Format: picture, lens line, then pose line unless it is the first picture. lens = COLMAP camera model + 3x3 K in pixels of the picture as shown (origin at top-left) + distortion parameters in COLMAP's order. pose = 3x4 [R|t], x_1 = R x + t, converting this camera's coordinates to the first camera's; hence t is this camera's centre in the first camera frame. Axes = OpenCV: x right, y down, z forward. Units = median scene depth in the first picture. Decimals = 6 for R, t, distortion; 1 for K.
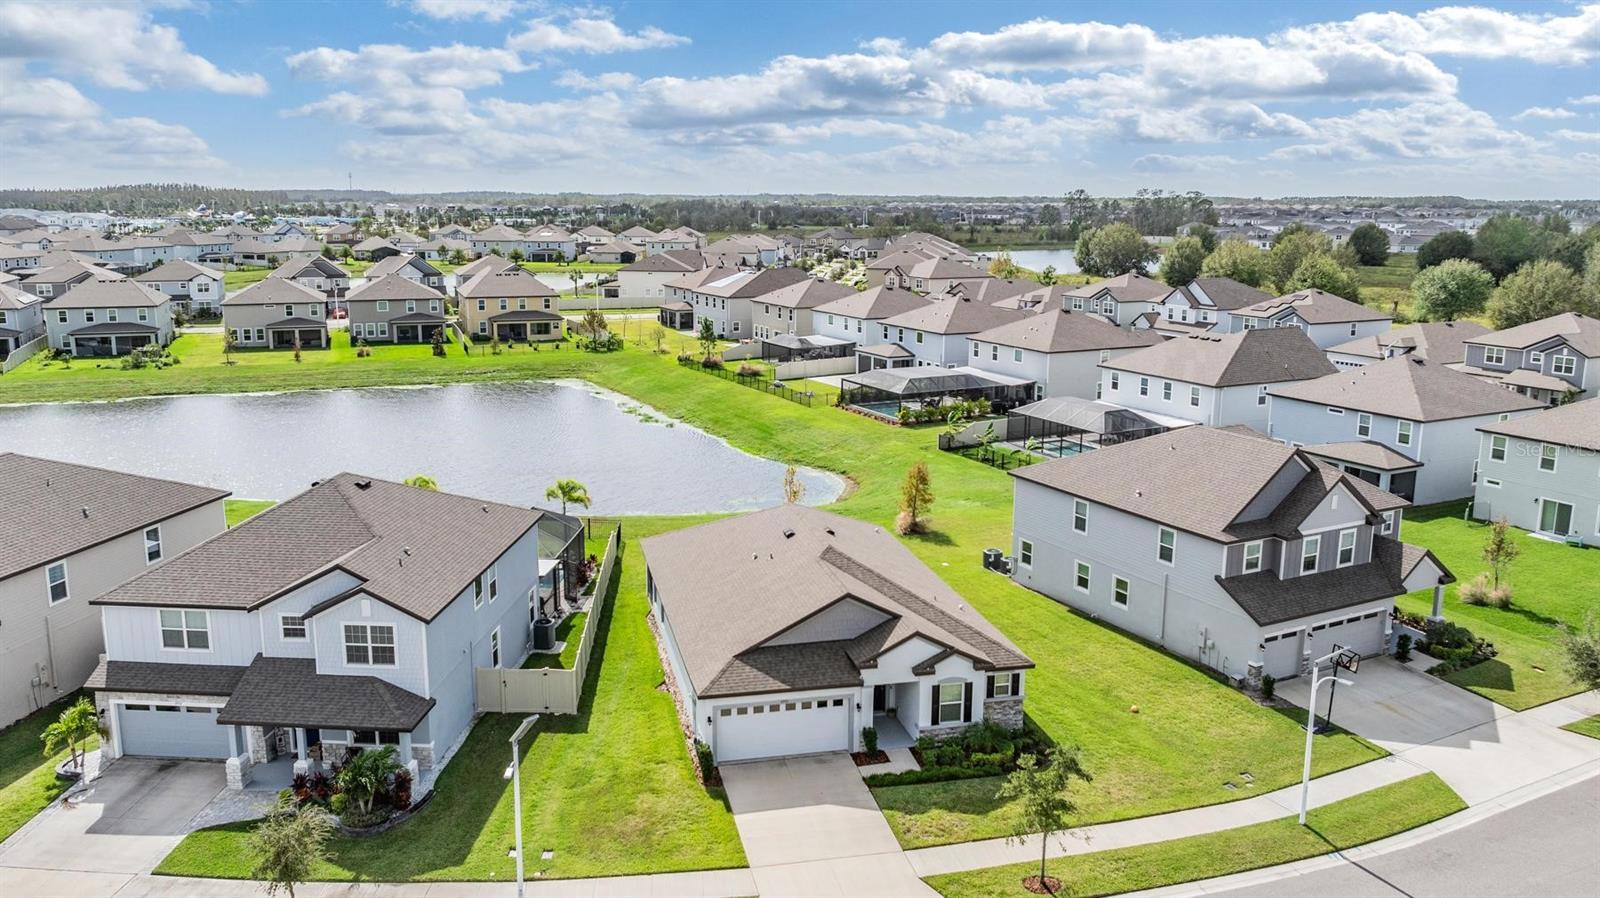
lens RADIAL K [[1220.2, 0, 800.0], [0, 1220.2, 449.0], [0, 0, 1]] dist [-0.013214, -0.009591]
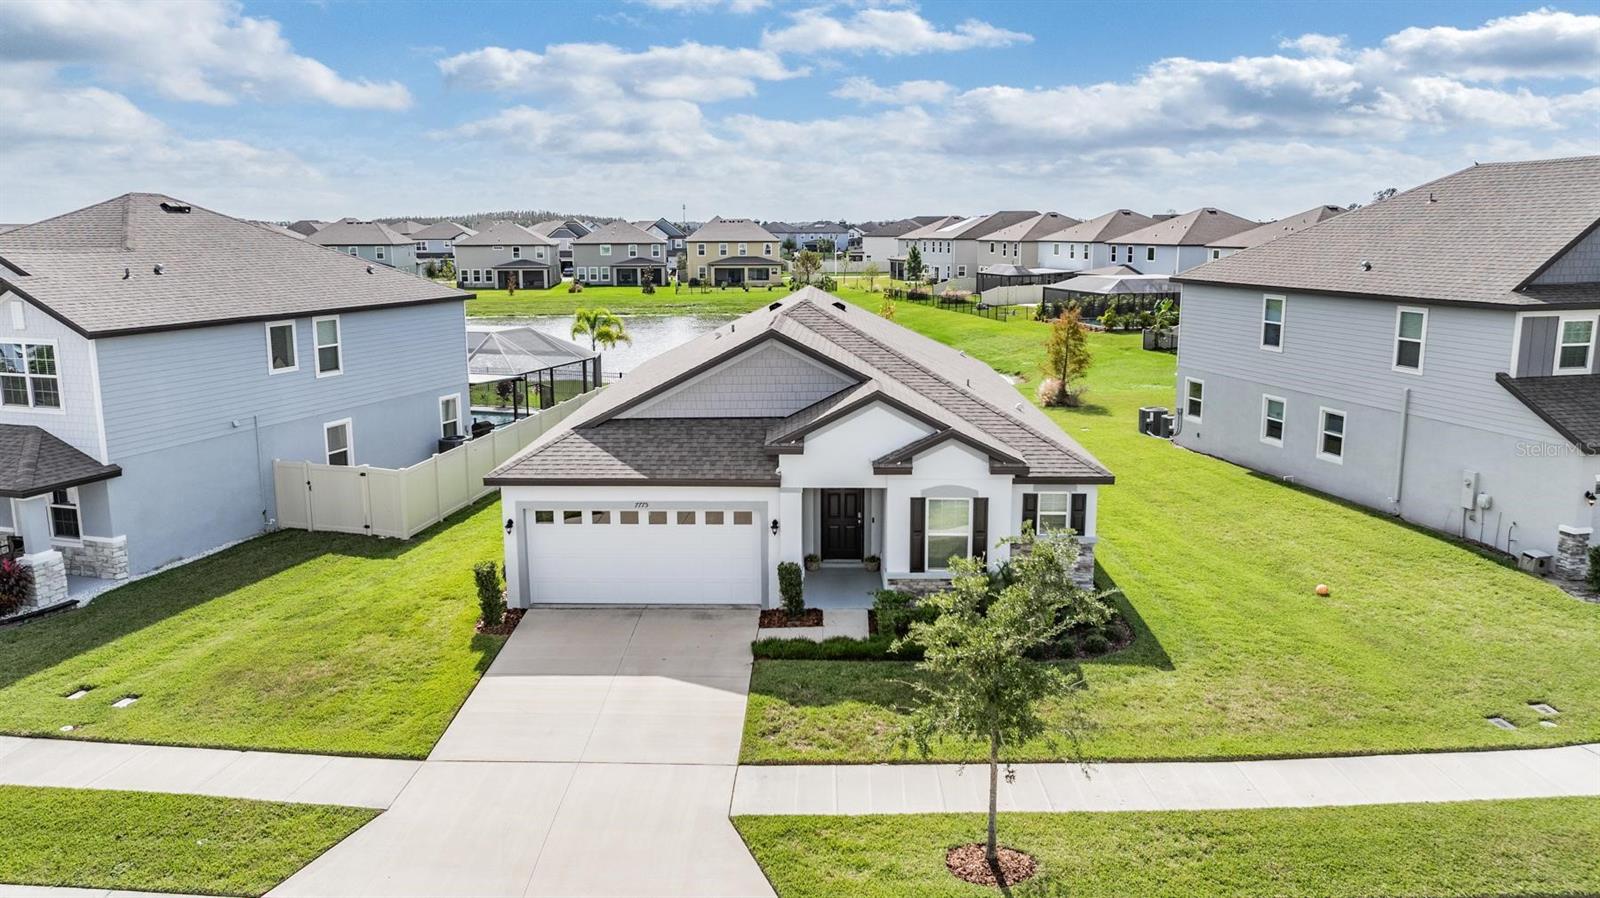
lens RADIAL K [[1158.2, 0, 800.0], [0, 1158.2, 449.0], [0, 0, 1]] dist [-0.019318, 0.002377]
pose [[0.968789, 0.037187, -0.245083, 0.161626], [-0.040450, 0.999147, -0.008291, 0.153742], [0.244566, 0.017946, 0.969467, 0.413204]]
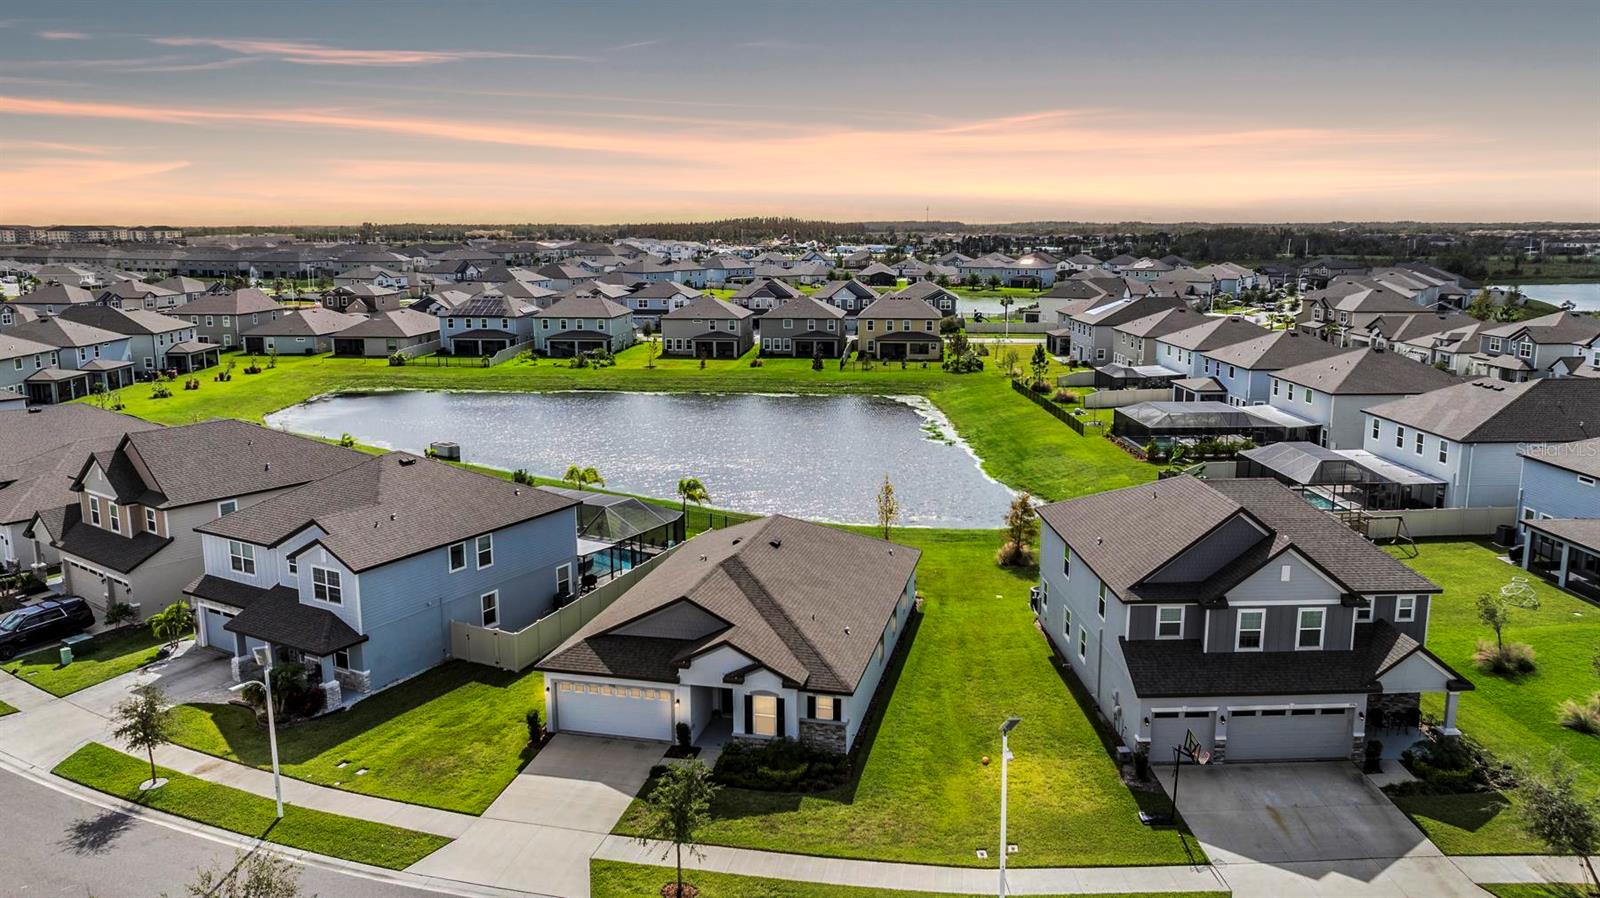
lens RADIAL K [[1158.2, 0, 800.0], [0, 1158.2, 449.0], [0, 0, 1]] dist [-0.019318, 0.002377]
pose [[0.897276, 0.075039, -0.435047, 0.487886], [-0.081020, 0.996701, 0.004813, -0.021165], [0.433973, 0.030929, 0.900395, 0.105694]]
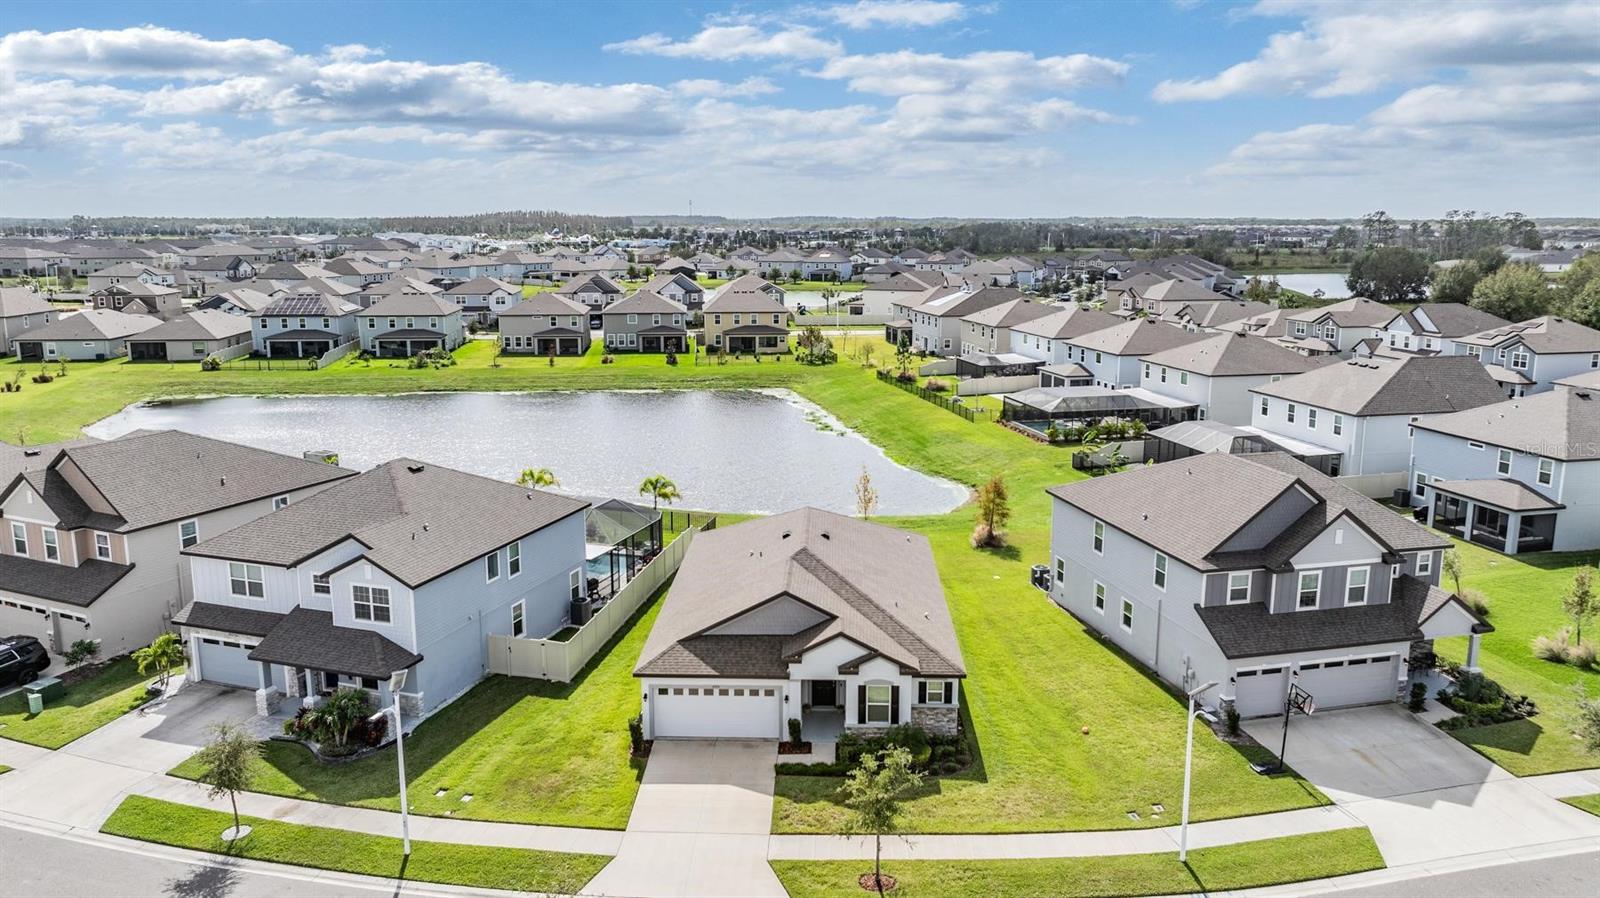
lens RADIAL K [[1162.6, 0, 800.0], [0, 1162.6, 449.0], [0, 0, 1]] dist [-0.016831, -0.000046]
pose [[0.967432, 0.043371, -0.249389, 0.258477], [-0.045788, 0.998944, -0.003895, -0.002123], [0.248957, 0.015188, 0.968395, 0.016514]]
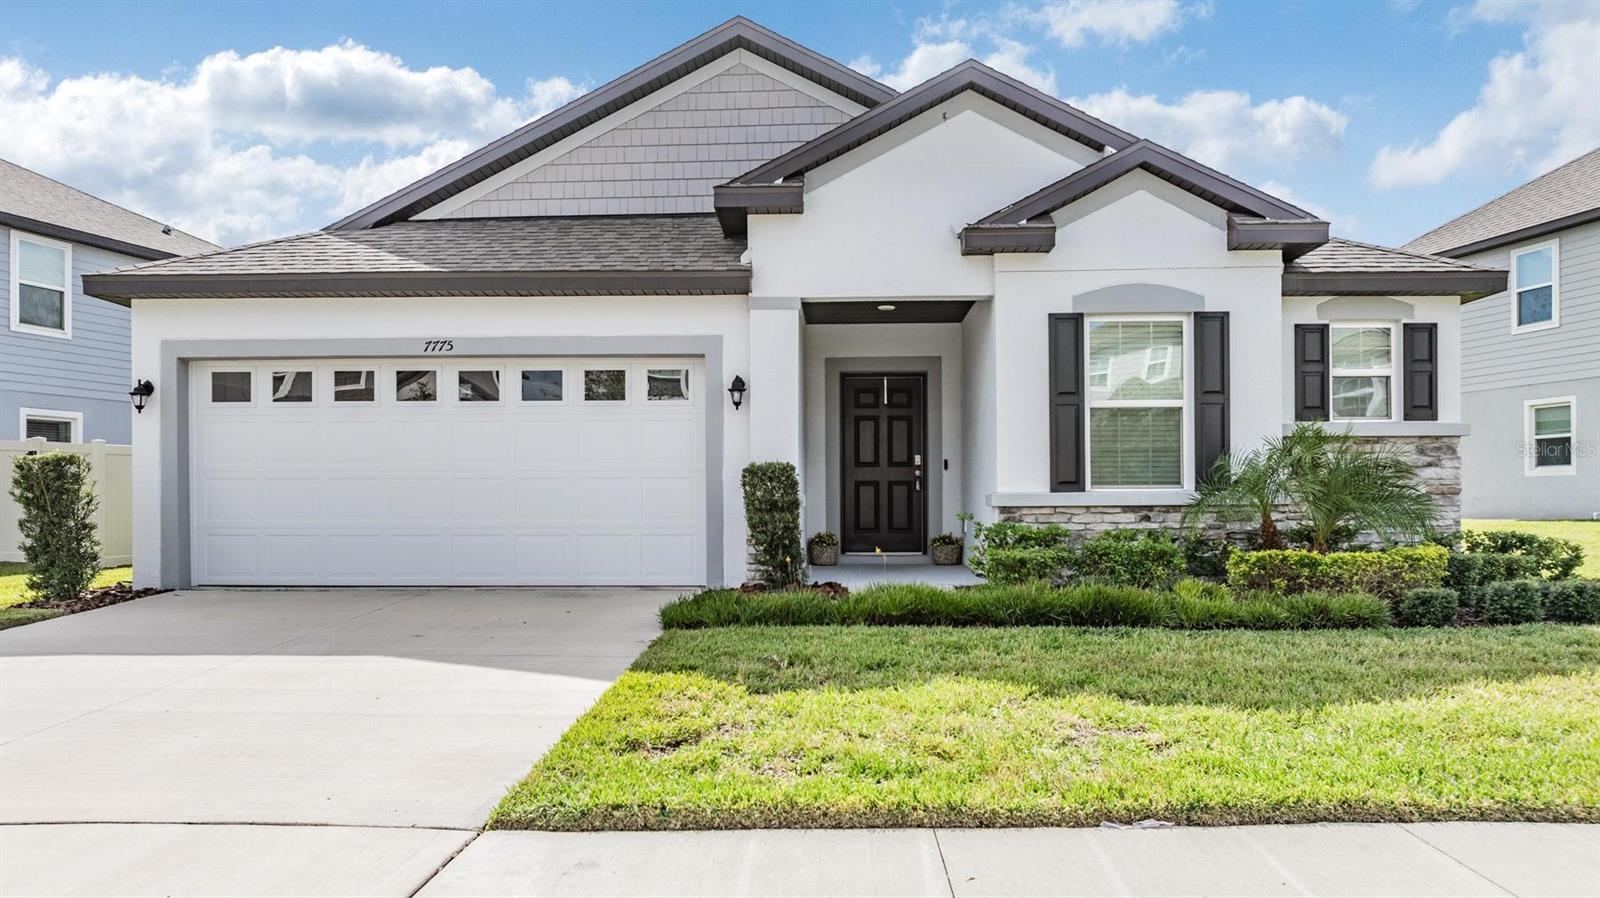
lens RADIAL K [[1140.9, 0, 801.0], [0, 1140.9, 521.1], [0, 0, 1]] dist [-0.013919, -0.000551]
pose [[0.966480, -0.006599, -0.256659, 0.102239], [-0.040527, 0.983216, -0.177886, 0.237916], [0.253525, 0.182325, 0.949991, 0.673942]]
